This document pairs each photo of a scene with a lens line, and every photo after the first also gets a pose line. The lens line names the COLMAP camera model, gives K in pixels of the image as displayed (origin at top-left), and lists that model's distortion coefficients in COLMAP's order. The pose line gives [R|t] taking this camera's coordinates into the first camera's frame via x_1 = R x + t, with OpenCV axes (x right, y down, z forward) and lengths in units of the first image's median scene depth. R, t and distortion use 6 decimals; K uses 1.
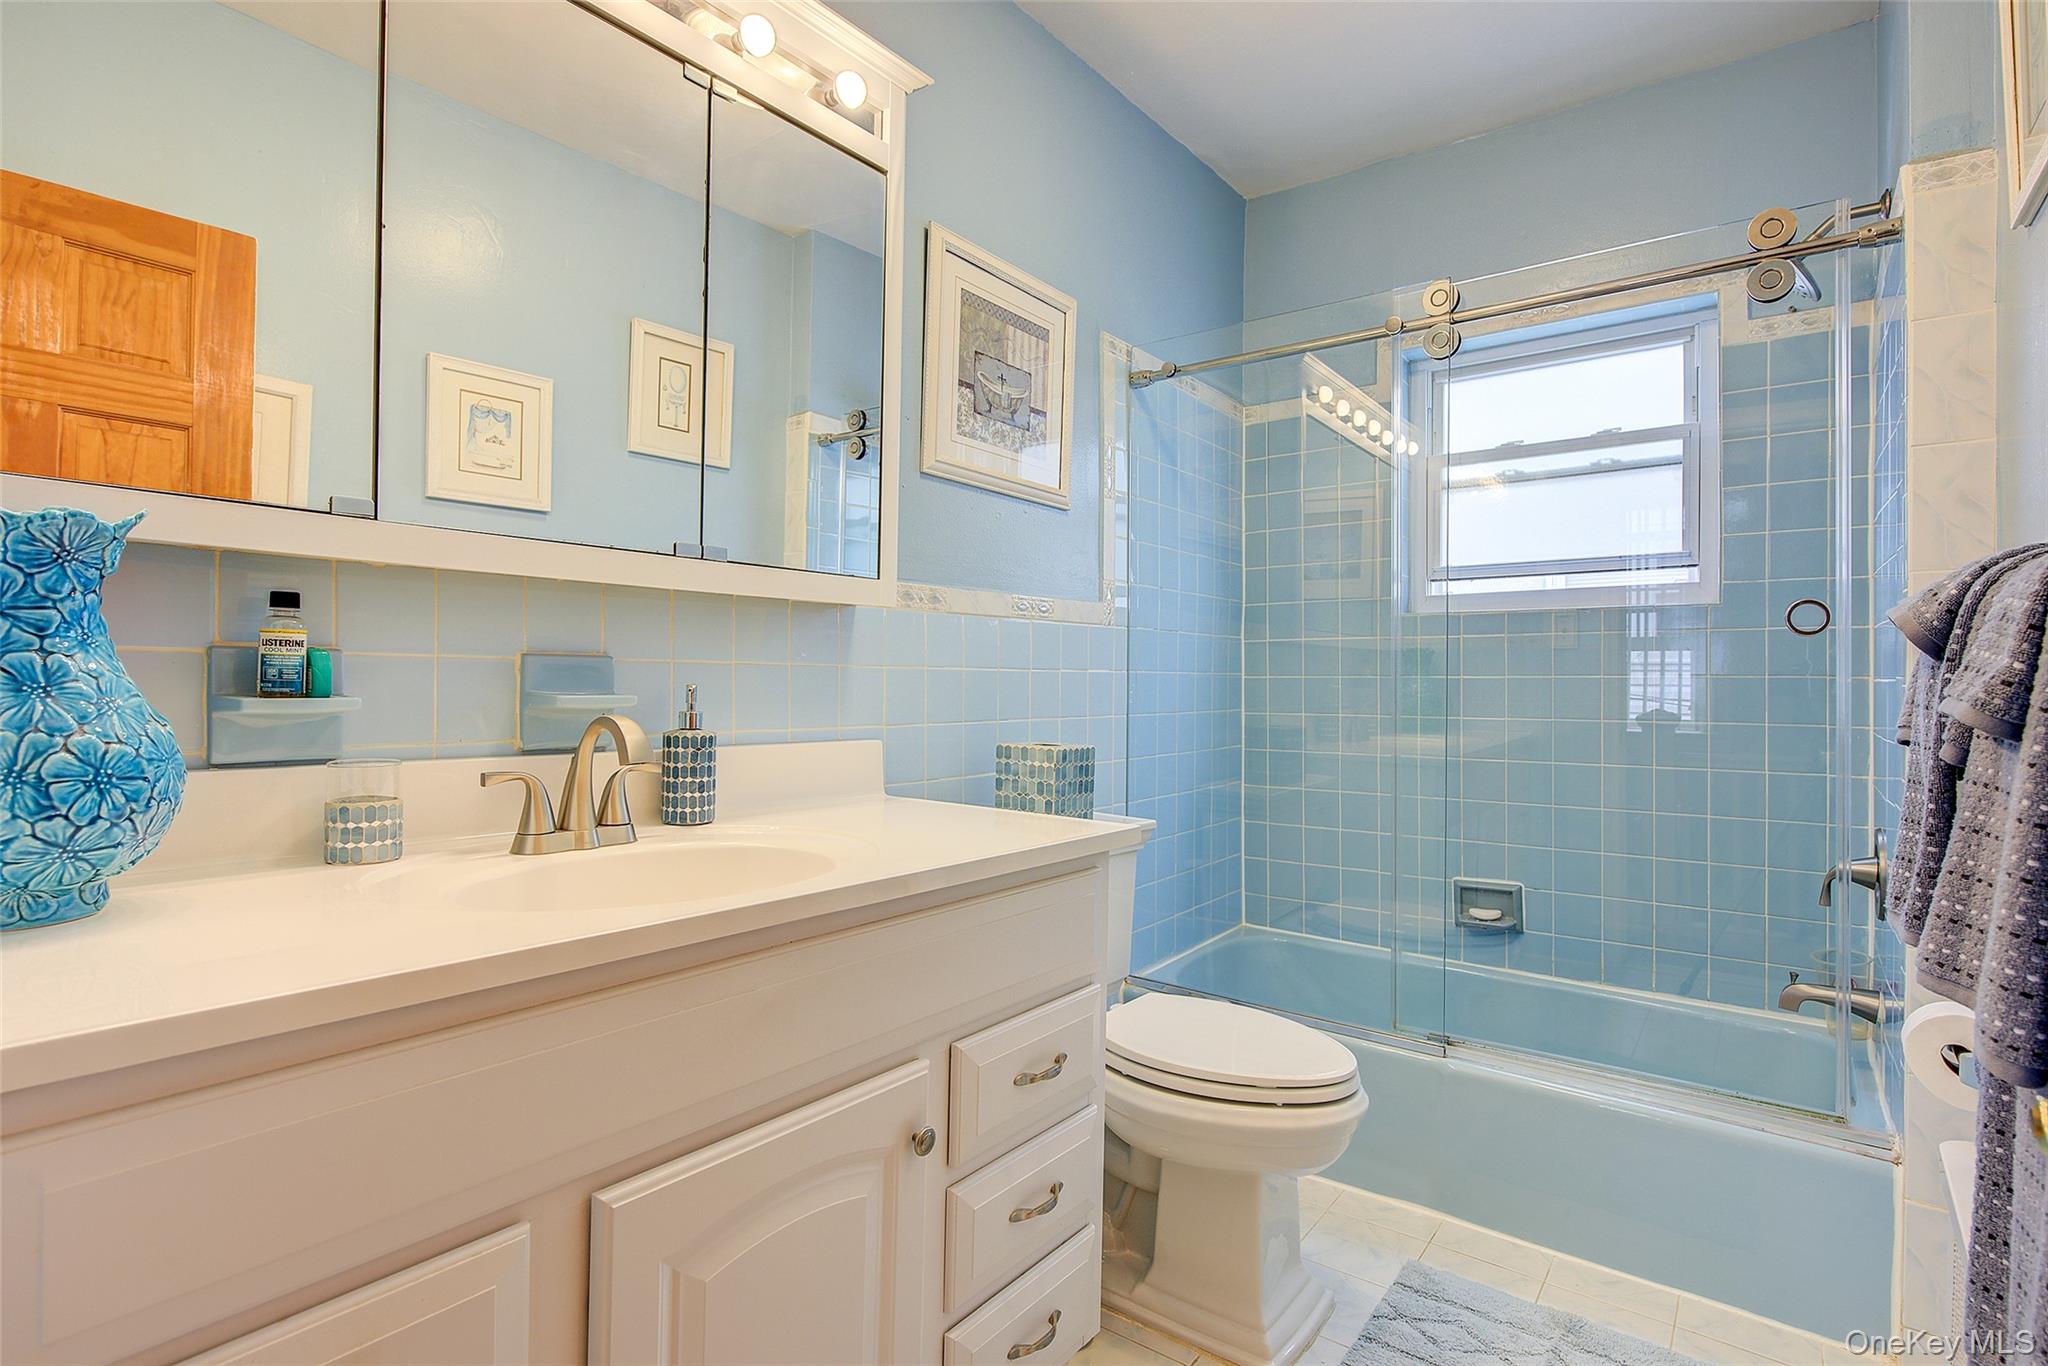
lens RADIAL K [[1000.9, 0, 1023.6], [0, 1000.9, 691.8], [0, 0, 1]] dist [0.002460, -0.002333]
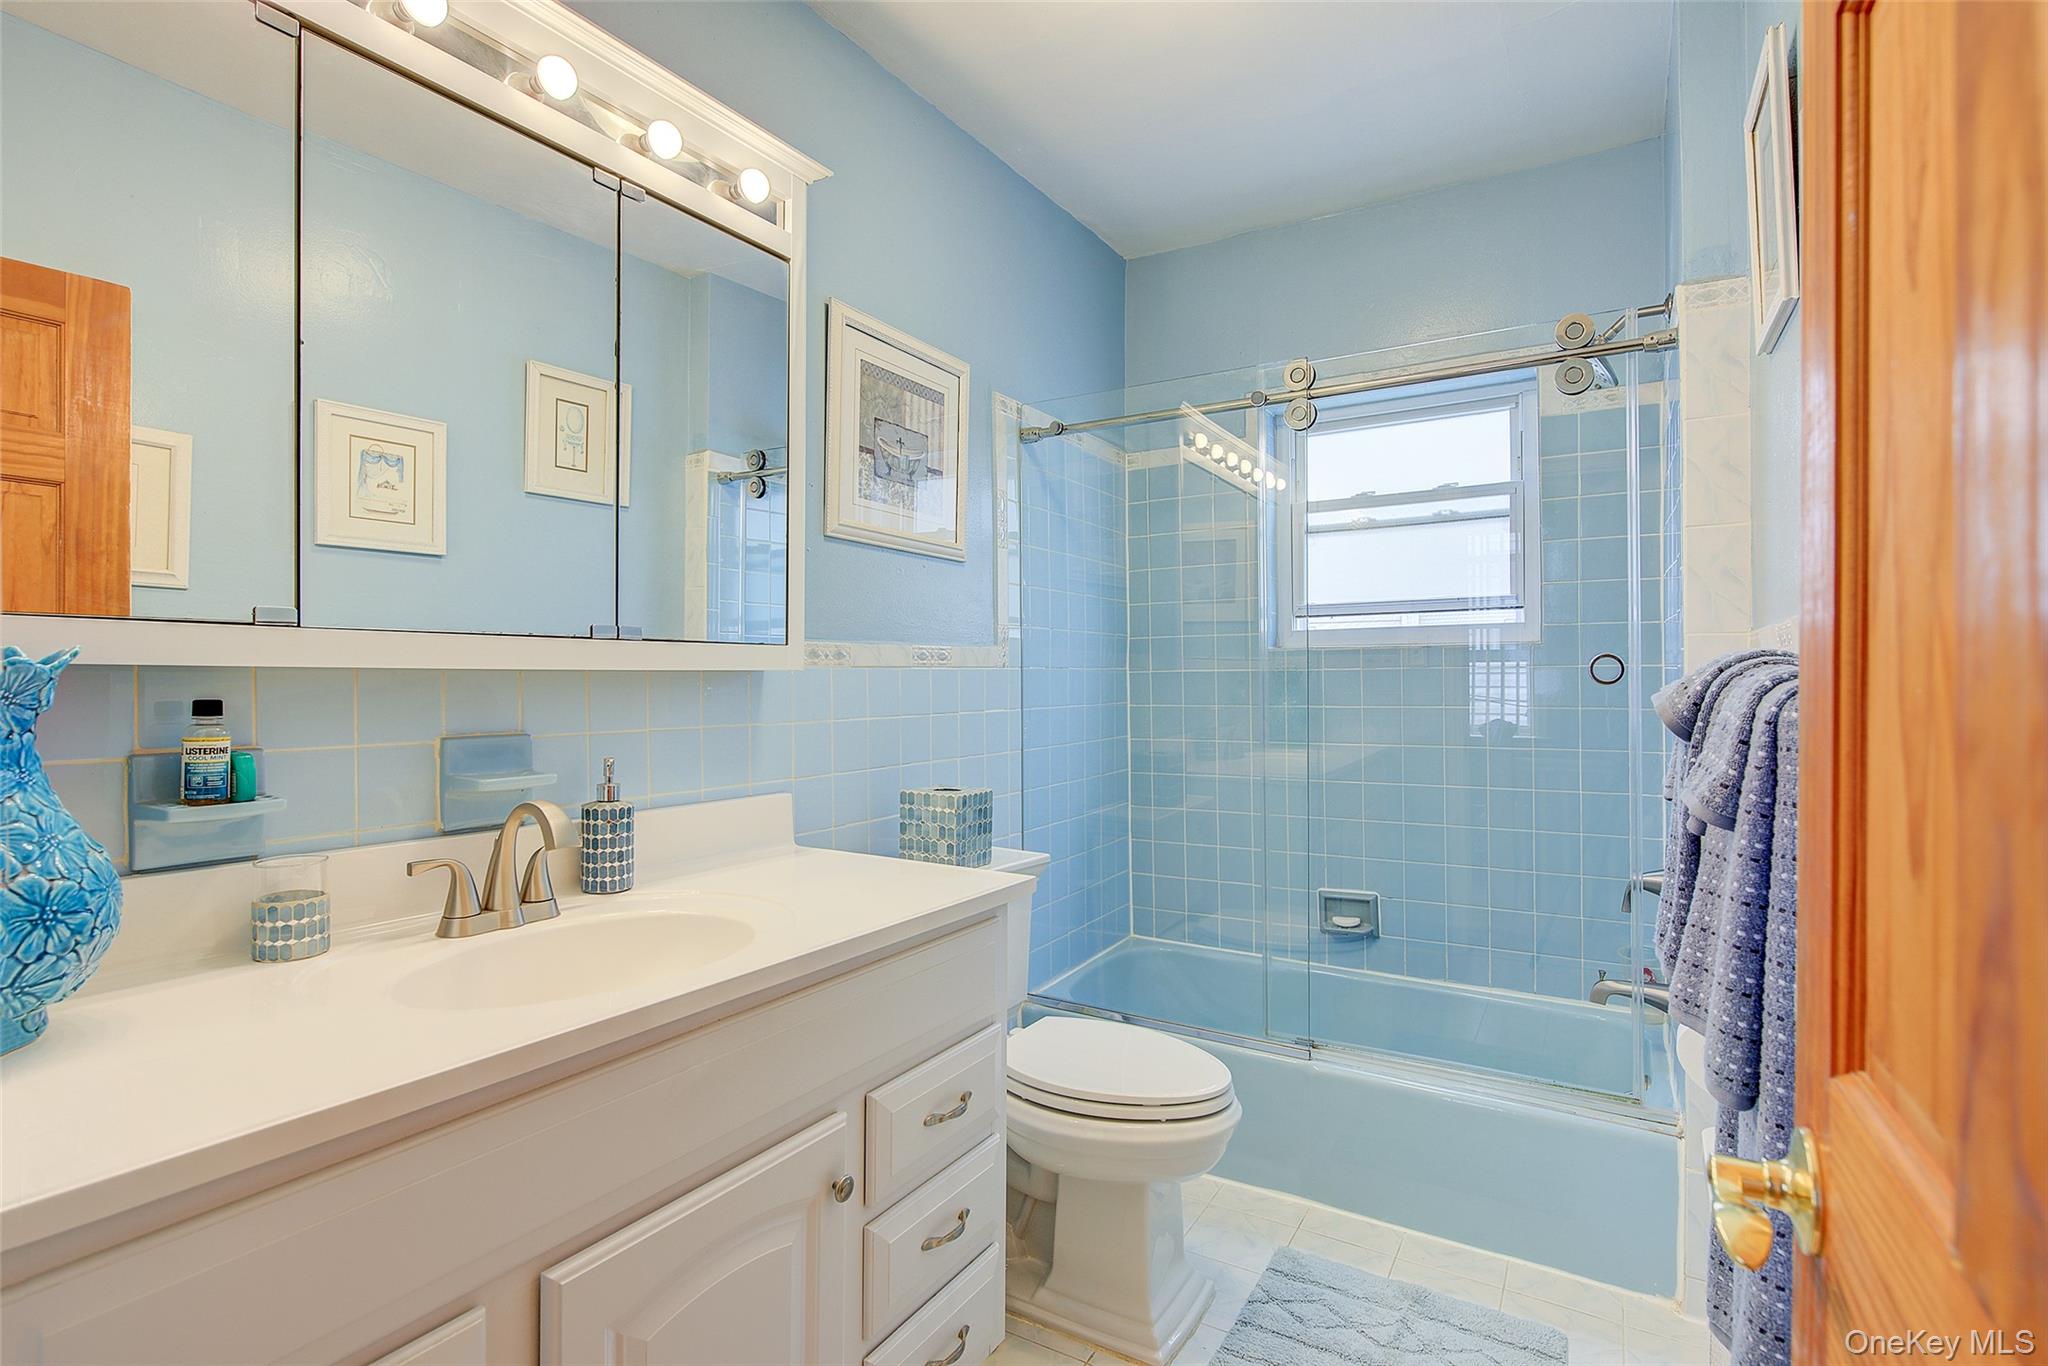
lens RADIAL K [[1000.9, 0, 1021.0], [0, 1000.9, 668.5], [0, 0, 1]] dist [0.002460, -0.002333]
pose [[0.994457, -0.013452, 0.104276, -0.009106], [0.012847, 0.999897, 0.006466, -0.088531], [-0.104352, -0.005090, 0.994527, -0.076259]]
